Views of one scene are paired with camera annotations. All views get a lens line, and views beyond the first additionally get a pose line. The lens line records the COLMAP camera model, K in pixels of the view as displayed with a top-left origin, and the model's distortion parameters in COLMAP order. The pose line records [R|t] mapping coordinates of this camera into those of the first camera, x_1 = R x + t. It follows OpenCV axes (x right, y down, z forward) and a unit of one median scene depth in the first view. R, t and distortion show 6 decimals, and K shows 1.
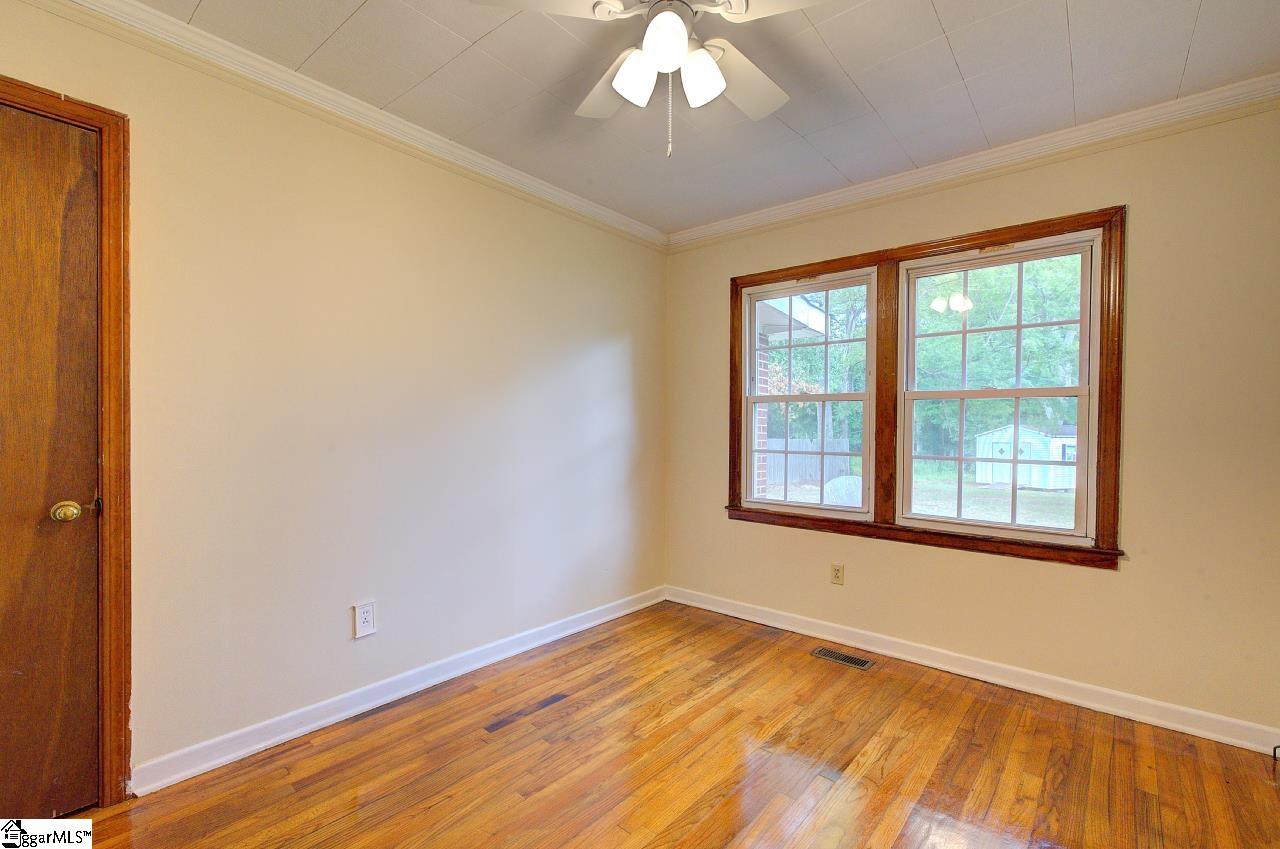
lens RADIAL K [[565.5, 0, 646.4], [0, 565.5, 437.9], [0, 0, 1]] dist [-0.000647, 0.000652]
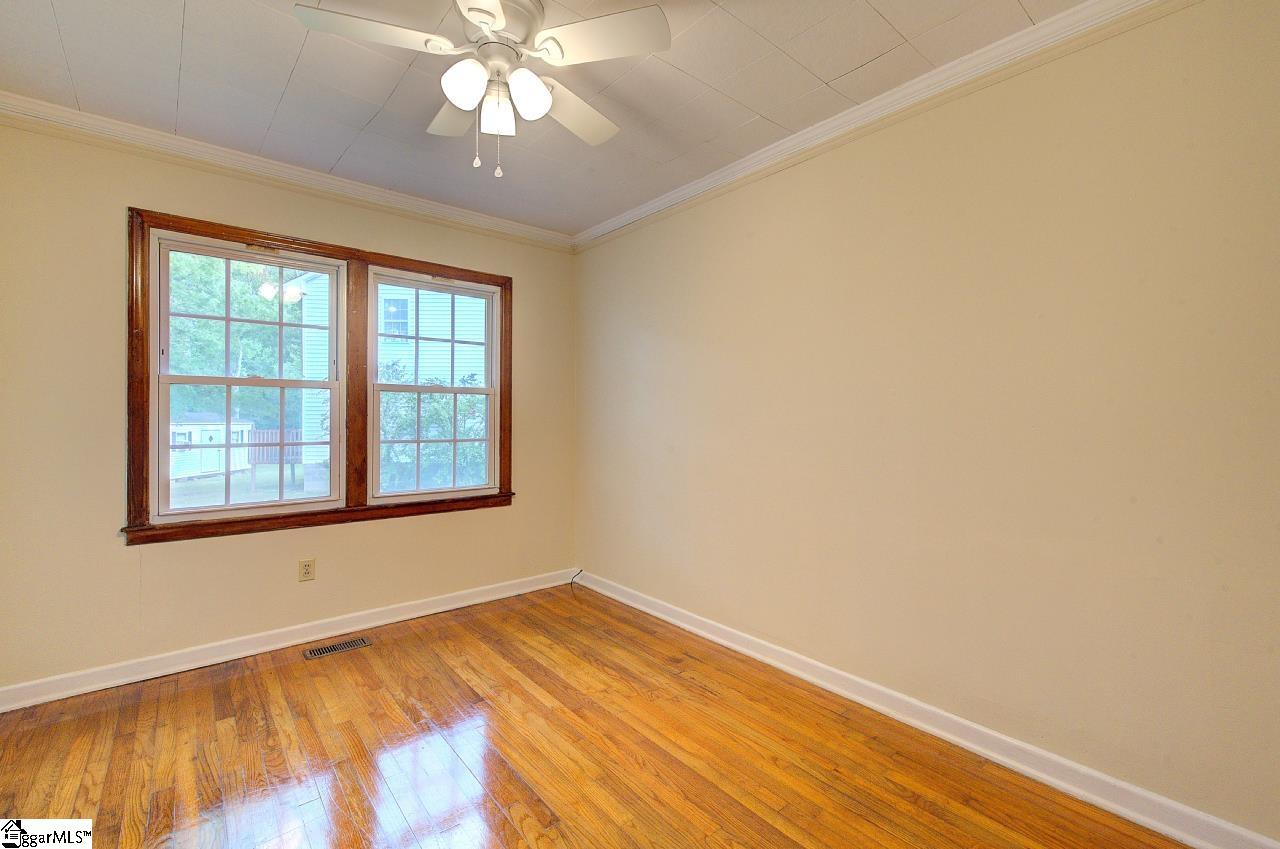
lens RADIAL K [[541.0, 0, 686.4], [0, 541.0, 416.7], [0, 0, 1]] dist [-0.000332, 0.000052]
pose [[0.122144, -0.003315, 0.992507, -0.519116], [0.022385, 0.999749, 0.000584, -0.003450], [-0.992260, 0.022146, 0.122188, 0.267751]]
